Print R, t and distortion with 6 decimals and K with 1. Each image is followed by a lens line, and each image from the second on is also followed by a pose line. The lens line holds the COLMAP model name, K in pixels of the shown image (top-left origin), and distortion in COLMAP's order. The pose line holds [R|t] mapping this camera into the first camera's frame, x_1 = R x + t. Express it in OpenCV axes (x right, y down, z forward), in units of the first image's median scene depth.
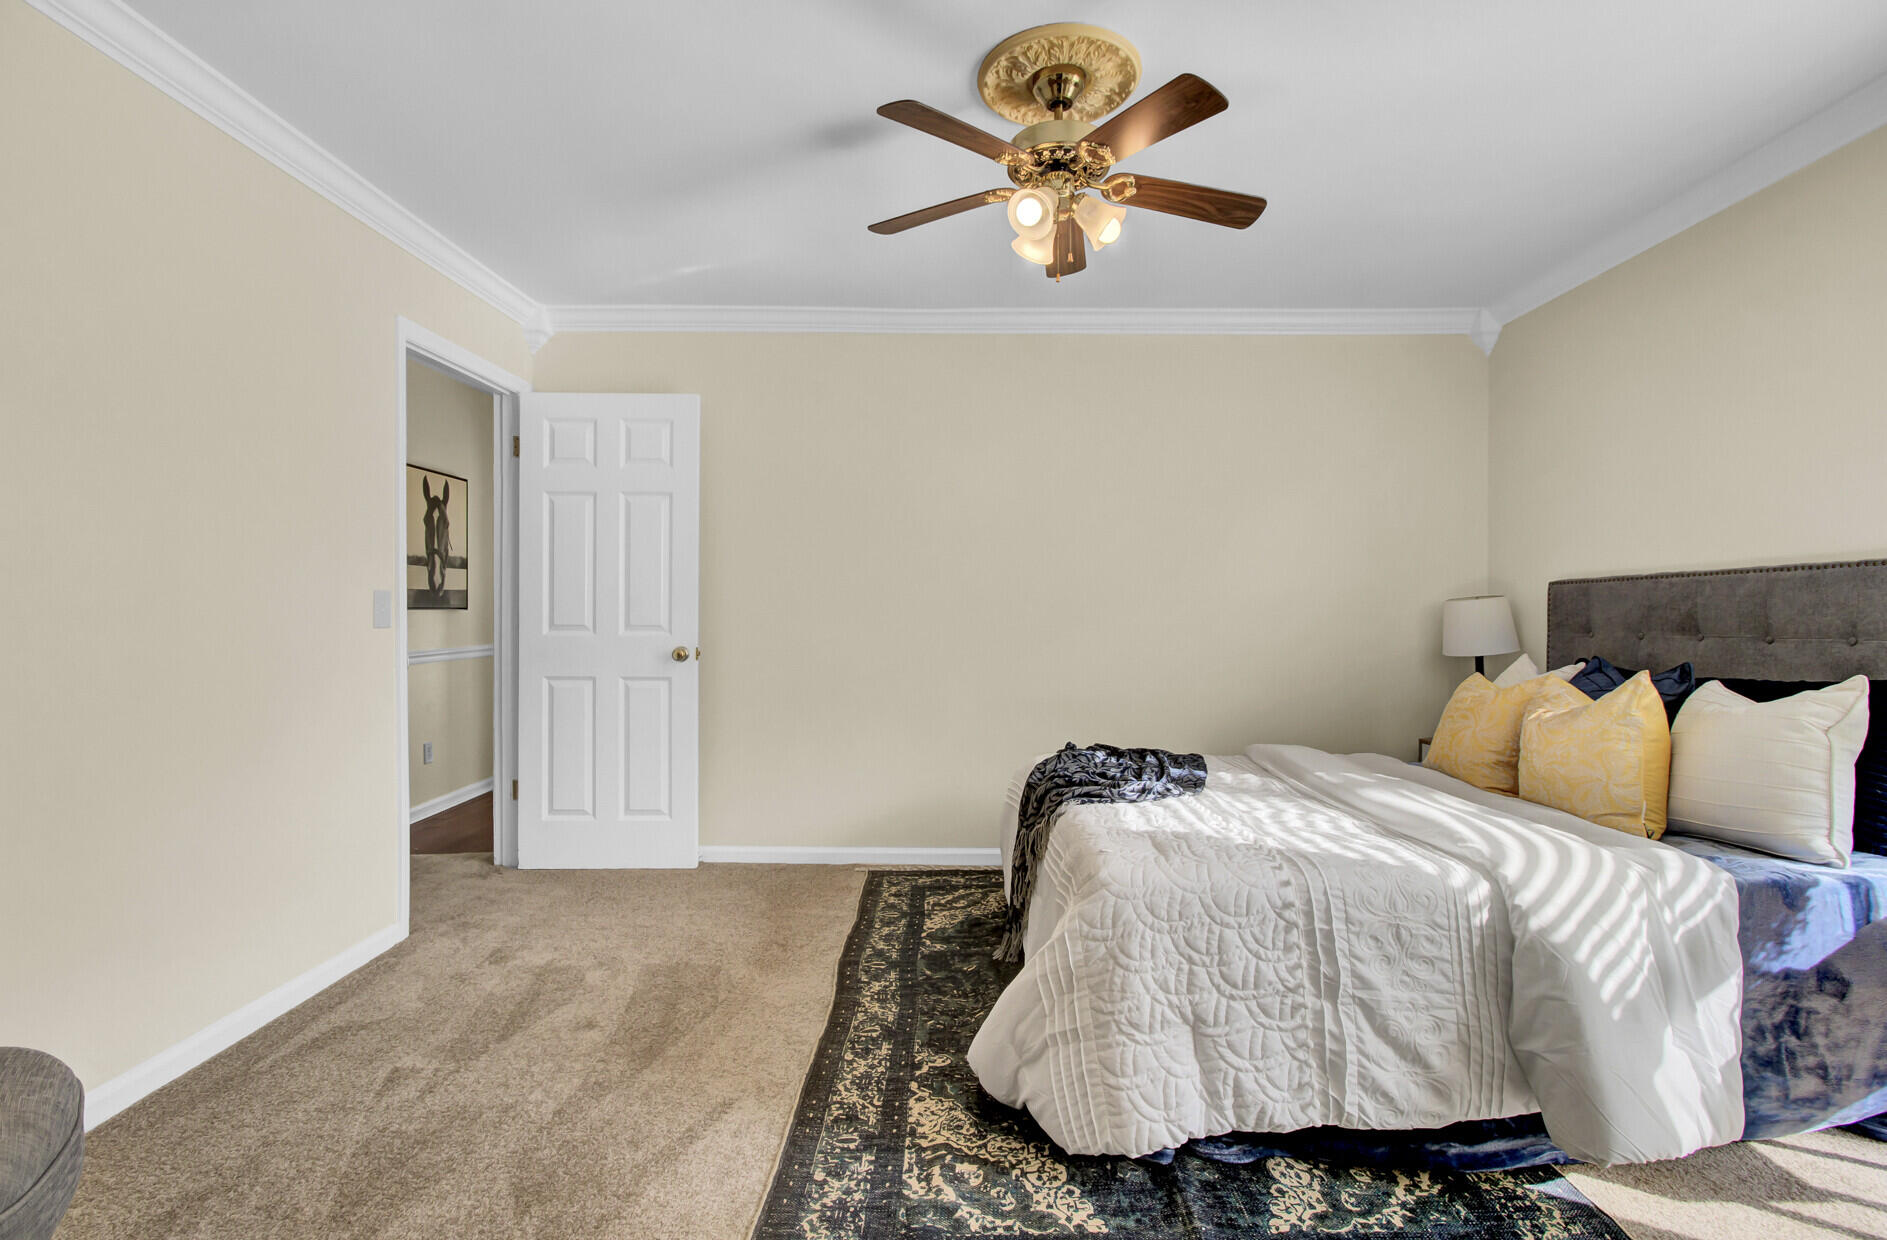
lens RADIAL K [[872.5, 0, 943.5], [0, 872.5, 620.0], [0, 0, 1]] dist [-0.005515, -0.000021]
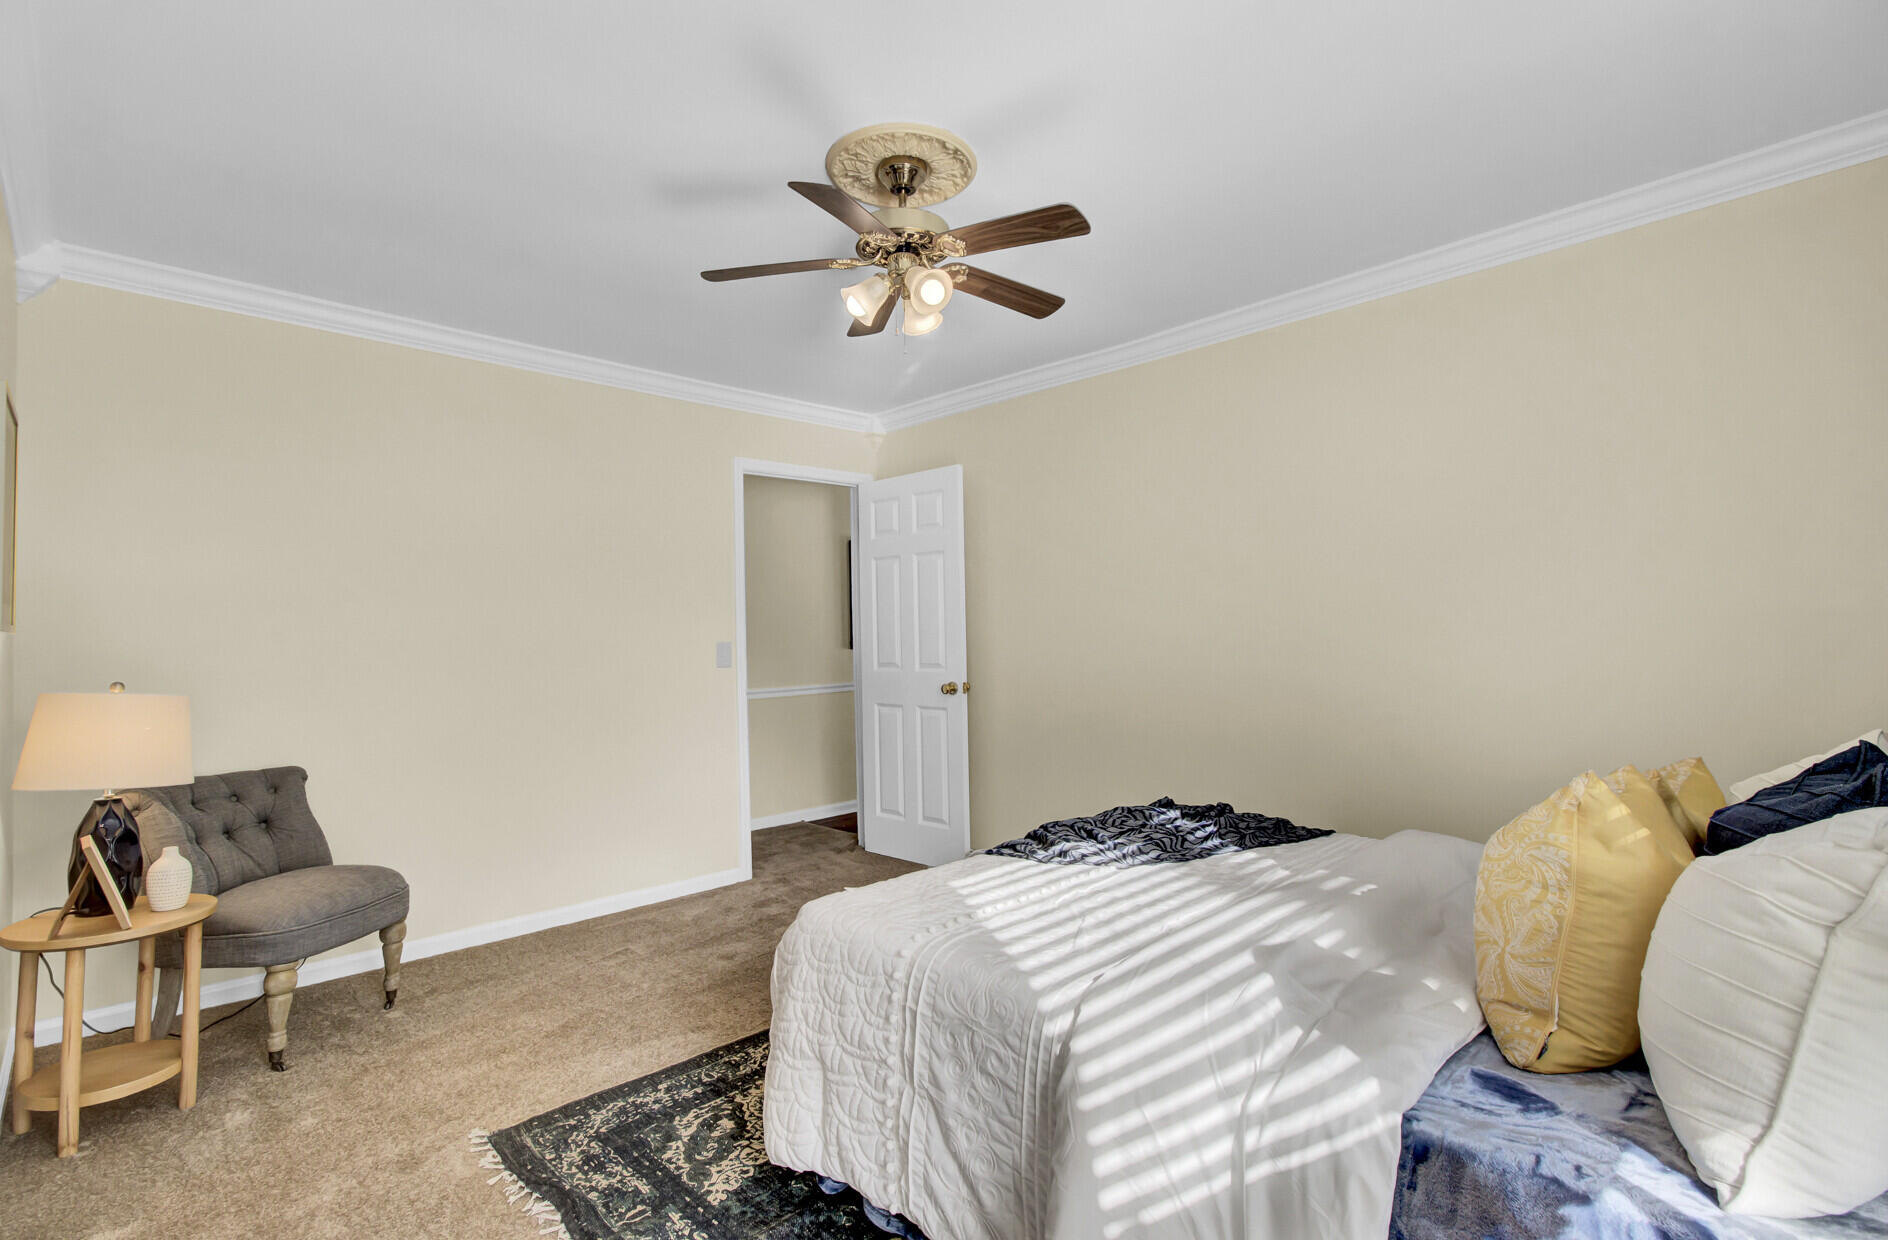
lens RADIAL K [[873.0, 0, 944.0], [0, 873.0, 620.0], [0, 0, 1]] dist [-0.005515, -0.000021]
pose [[0.696549, -0.031453, -0.716819, 1.025616], [0.014045, 0.999445, -0.030206, -0.032825], [0.717372, 0.010973, 0.696604, 0.324163]]
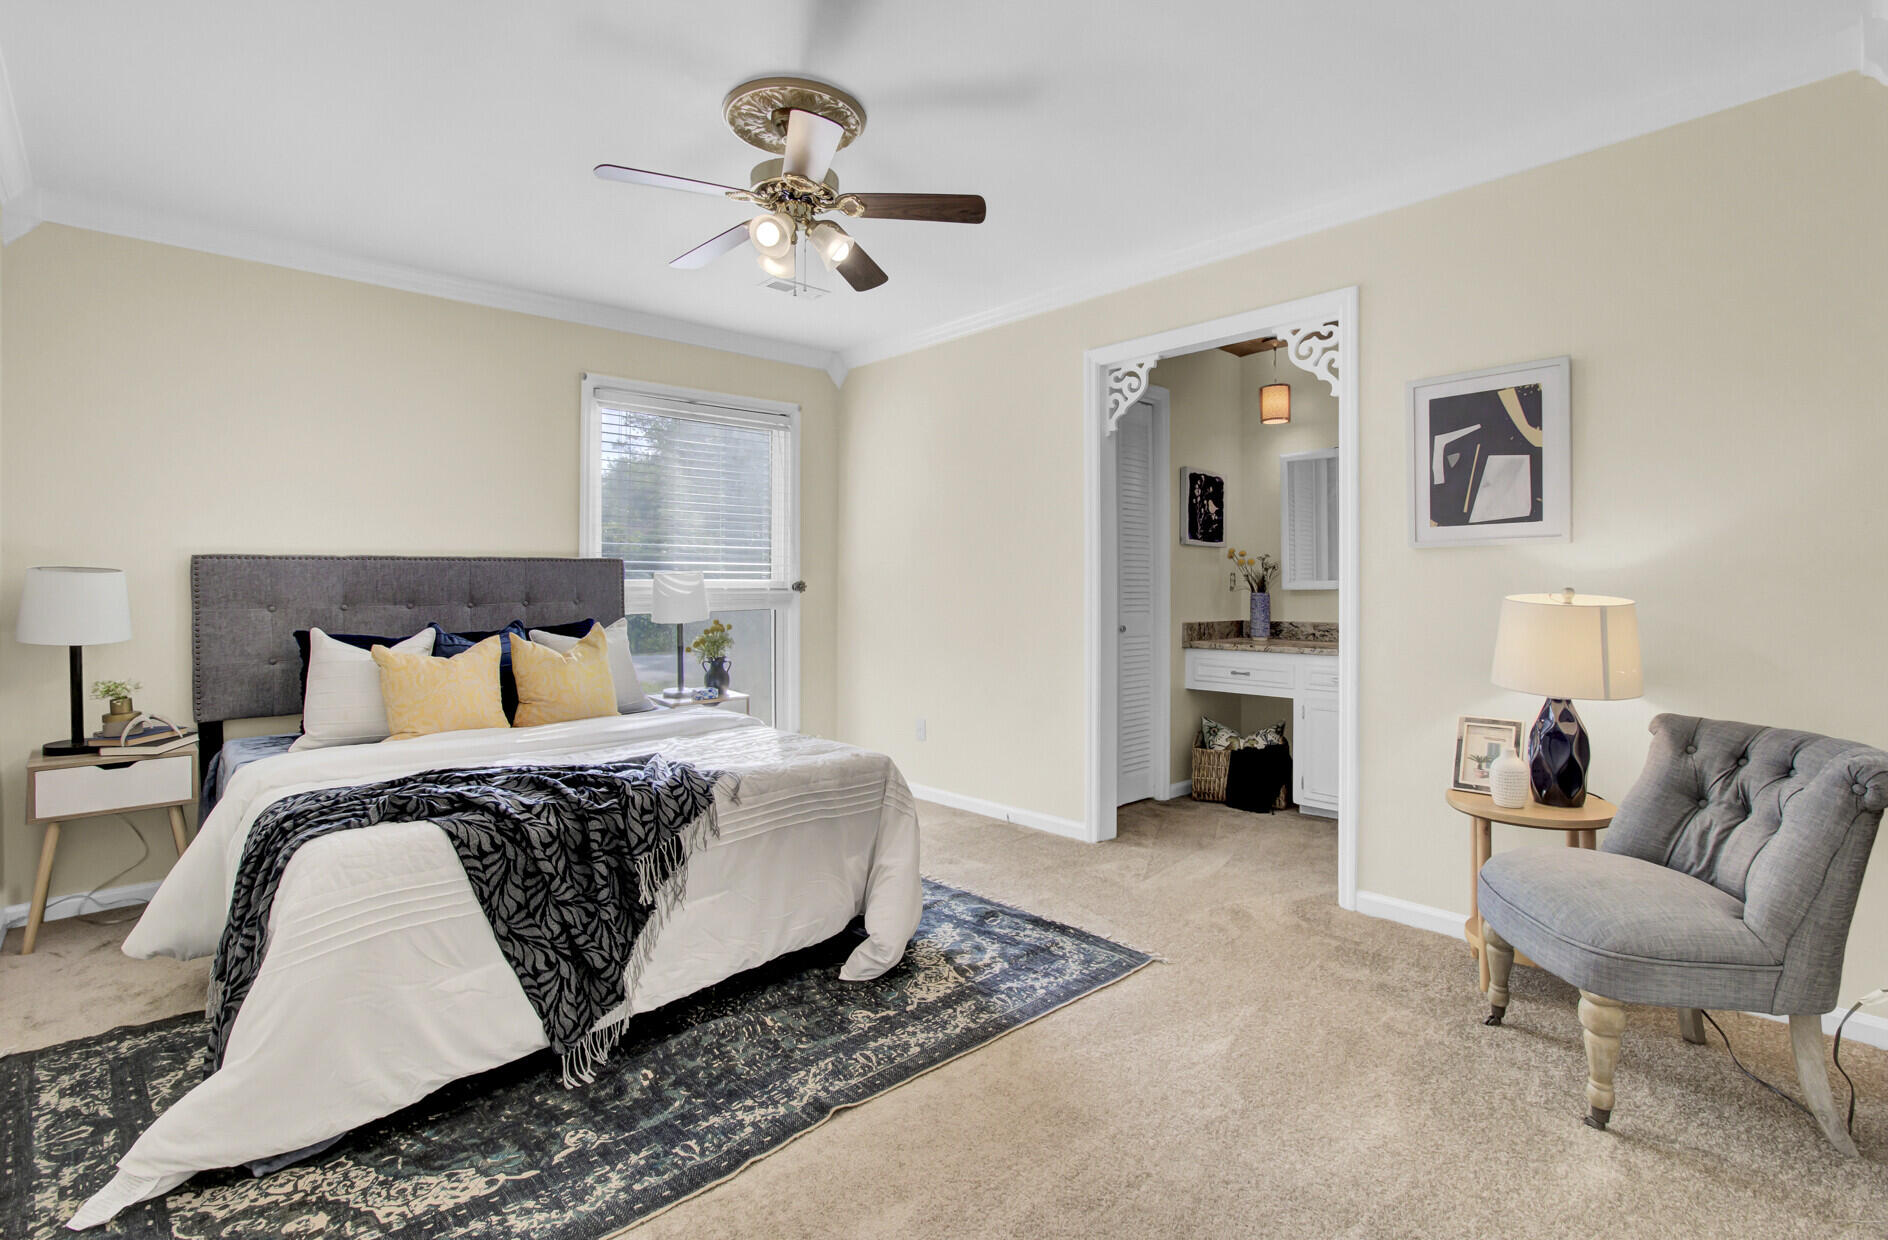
lens RADIAL K [[873.0, 0, 944.0], [0, 873.0, 620.0], [0, 0, 1]] dist [-0.005515, -0.000021]
pose [[-0.684057, -0.027307, 0.728917, -0.920483], [0.009592, 0.998876, 0.046423, -0.017746], [-0.729365, 0.038748, -0.683026, 1.817228]]
